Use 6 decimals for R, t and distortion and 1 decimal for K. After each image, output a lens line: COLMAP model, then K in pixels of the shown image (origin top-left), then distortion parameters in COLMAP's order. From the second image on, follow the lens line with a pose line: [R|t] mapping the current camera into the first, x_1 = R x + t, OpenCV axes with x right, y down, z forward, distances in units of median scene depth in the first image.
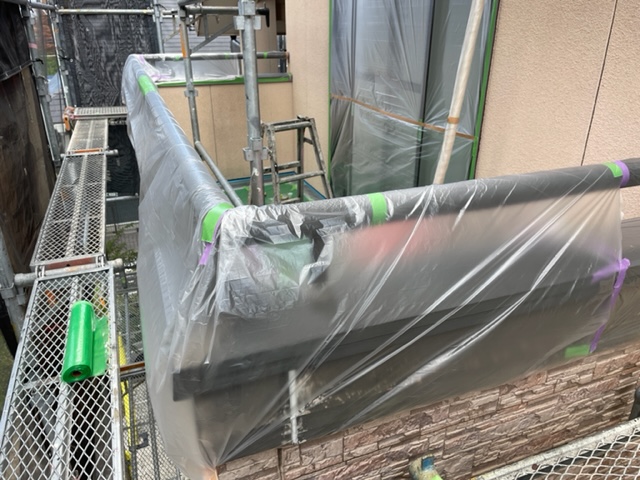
lens RADIAL K [[481.7, 0, 317.6], [0, 481.7, 246.5], [0, 0, 1]] dist [0.055422, -0.081012]
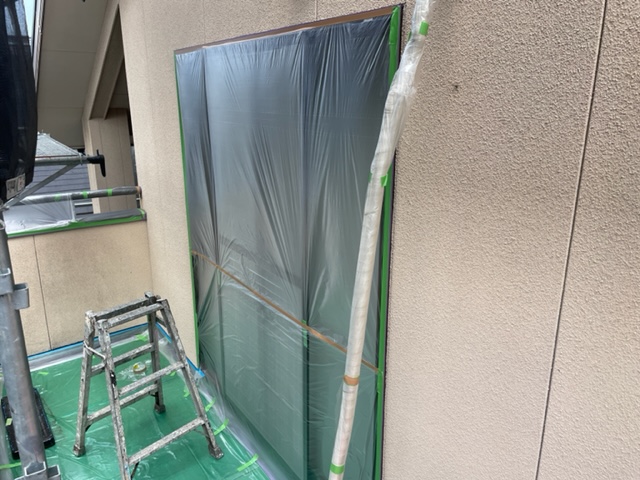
lens RADIAL K [[481.7, 0, 324.5], [0, 481.7, 234.9], [0, 0, 1]] dist [0.055422, -0.081012]
pose [[0.967053, -0.060211, 0.247353, 0.060267], [0.099501, 0.983735, -0.149548, -0.270538], [-0.234326, 0.169233, 0.957315, 0.225564]]
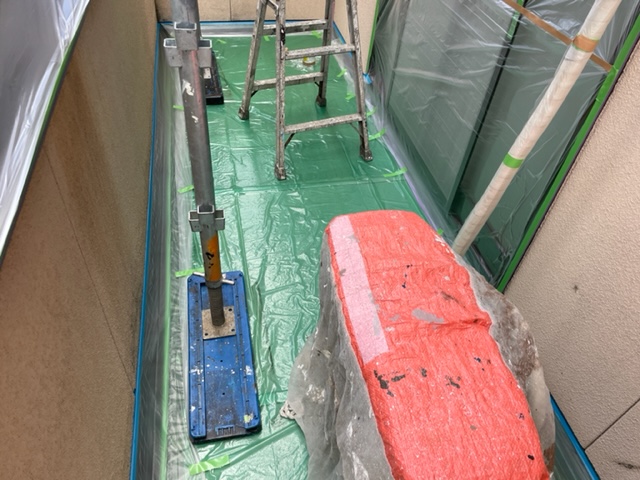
lens RADIAL K [[481.7, 0, 319.9], [0, 481.7, 243.2], [0, 0, 1]] dist [0.055422, -0.081012]
pose [[0.983819, 0.170543, -0.054915, 0.057249], [-0.142976, 0.932022, 0.333005, -0.146187], [0.107974, -0.319765, 0.941324, 0.329584]]
